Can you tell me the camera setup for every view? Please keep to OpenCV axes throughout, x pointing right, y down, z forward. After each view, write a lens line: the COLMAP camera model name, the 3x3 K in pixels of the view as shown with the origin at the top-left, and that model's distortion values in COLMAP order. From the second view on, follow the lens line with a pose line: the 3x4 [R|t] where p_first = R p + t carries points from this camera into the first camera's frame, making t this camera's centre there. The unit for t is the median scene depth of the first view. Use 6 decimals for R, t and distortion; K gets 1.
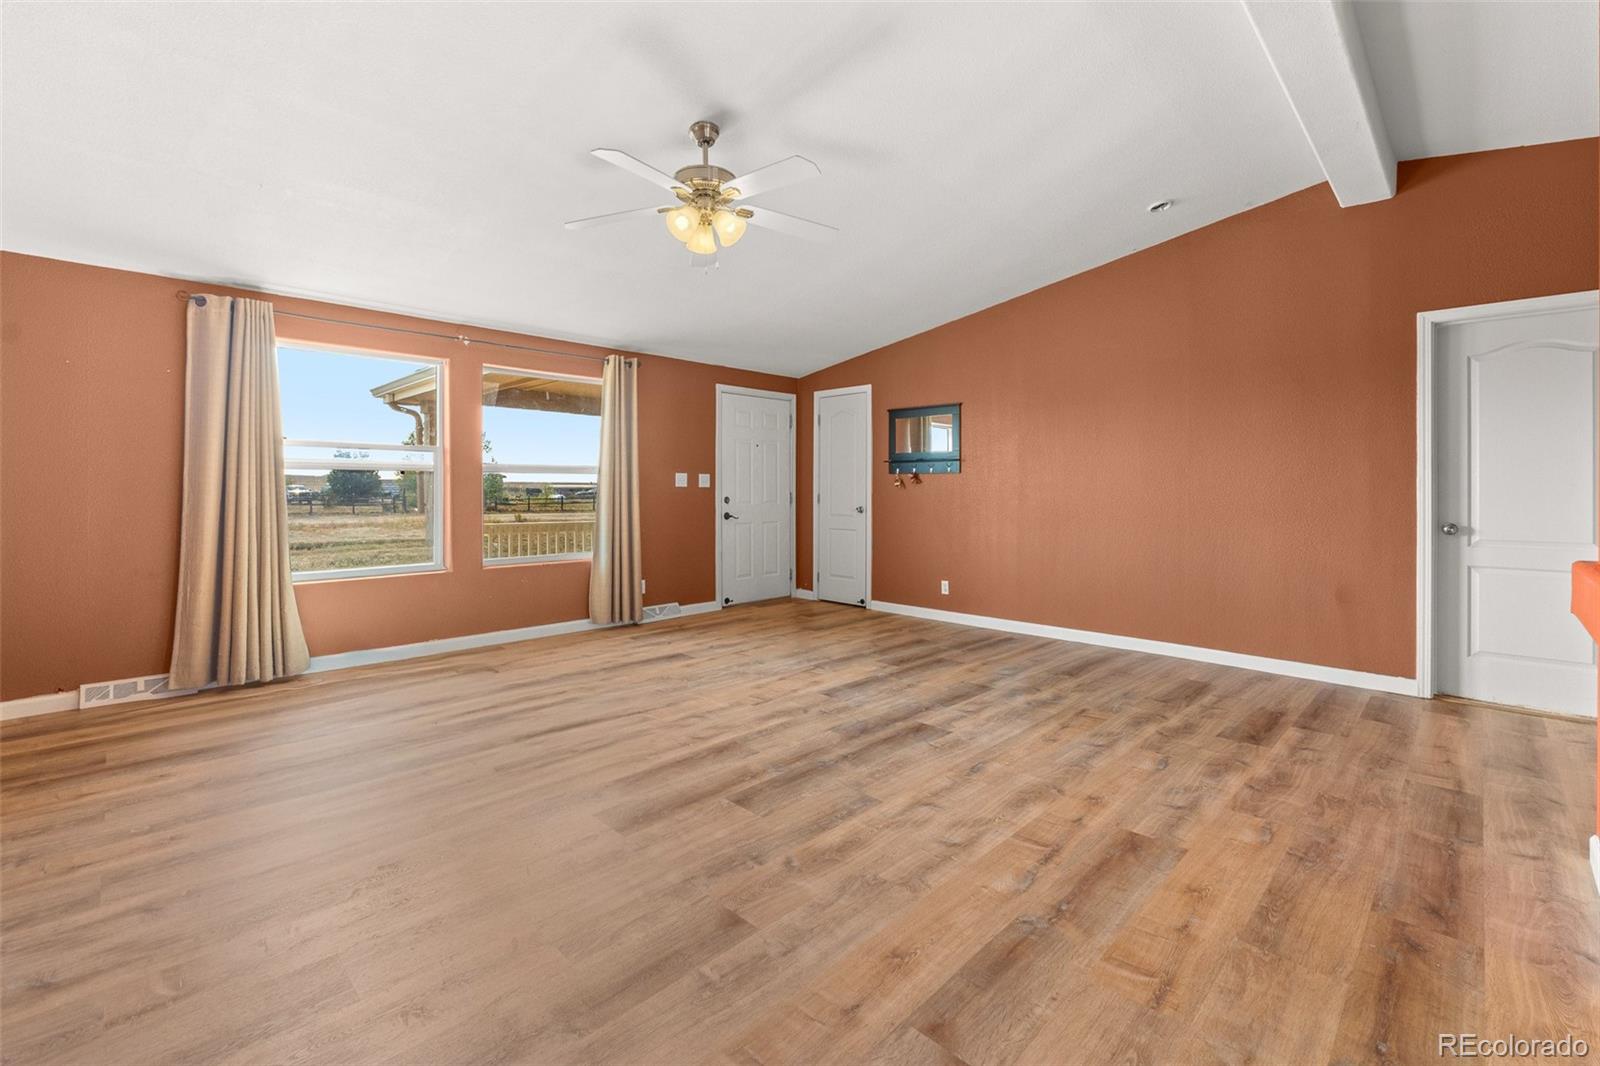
lens RADIAL K [[692.3, 0, 750.8], [0, 692.3, 478.2], [0, 0, 1]] dist [-0.006635, 0.000317]
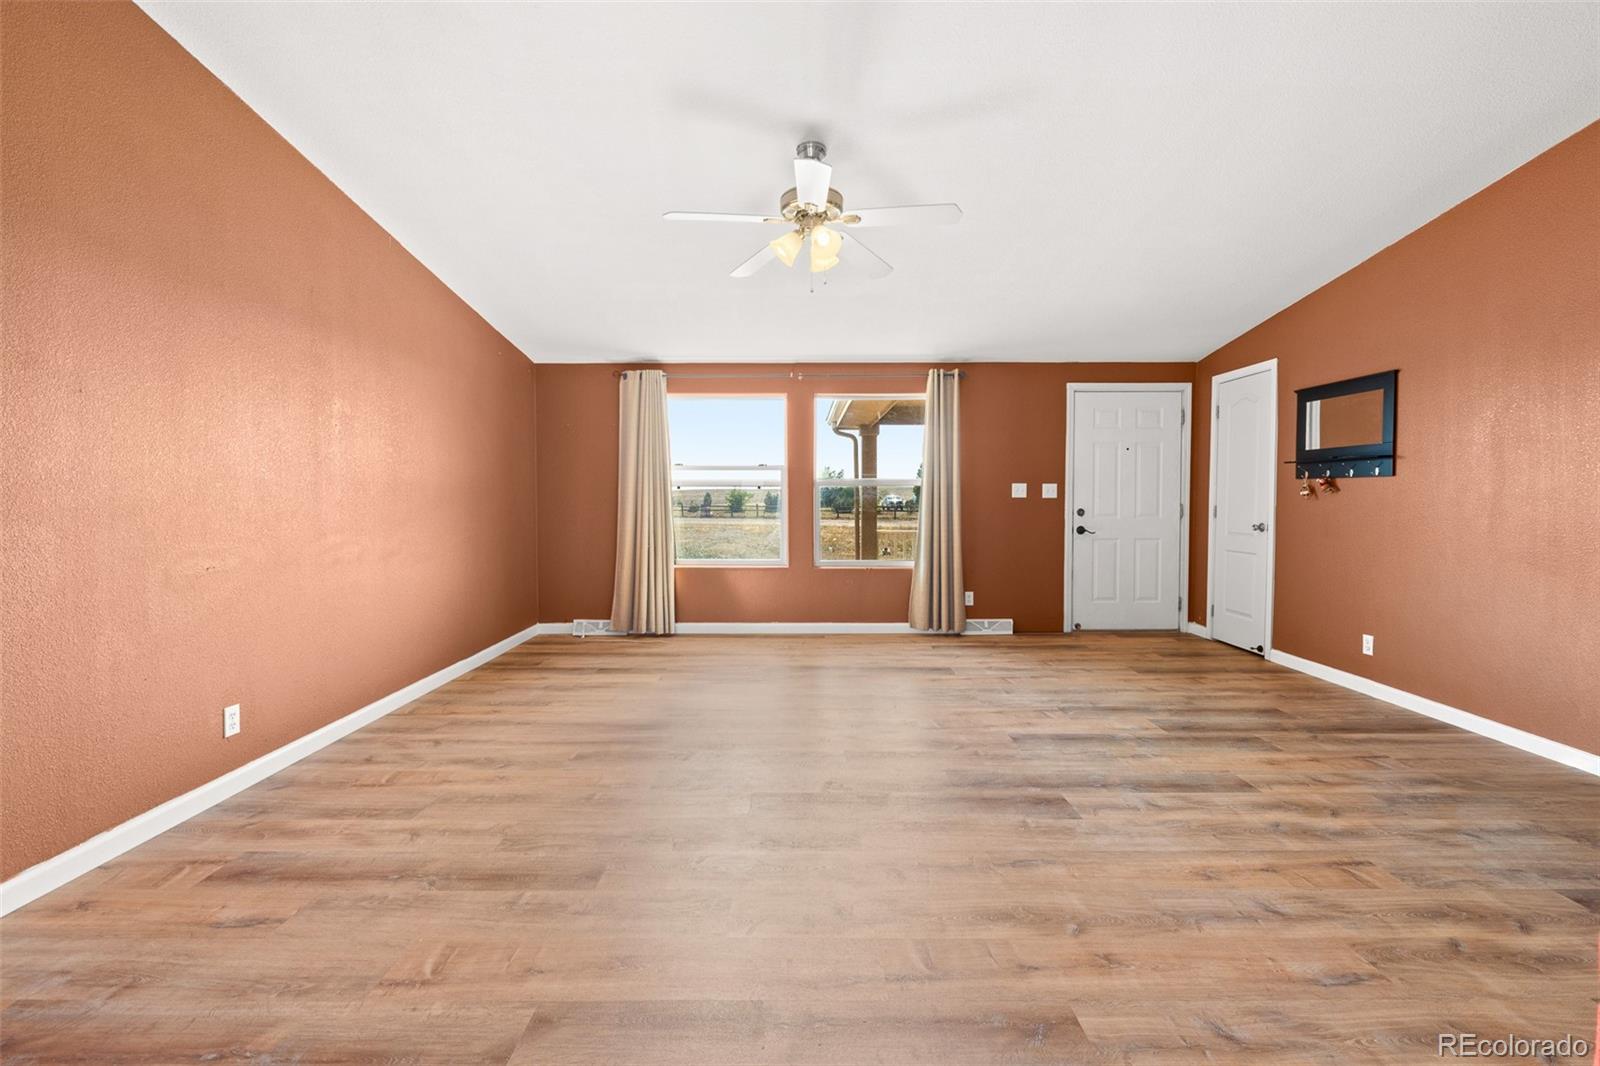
lens RADIAL K [[651.8, 0, 773.4], [0, 651.8, 507.9], [0, 0, 1]] dist [-0.007012, -0.000099]
pose [[0.719960, 0.007432, -0.693976, 0.422314], [0.013911, 0.999587, 0.025137, -0.001207], [0.693877, -0.027751, 0.719559, 0.194933]]
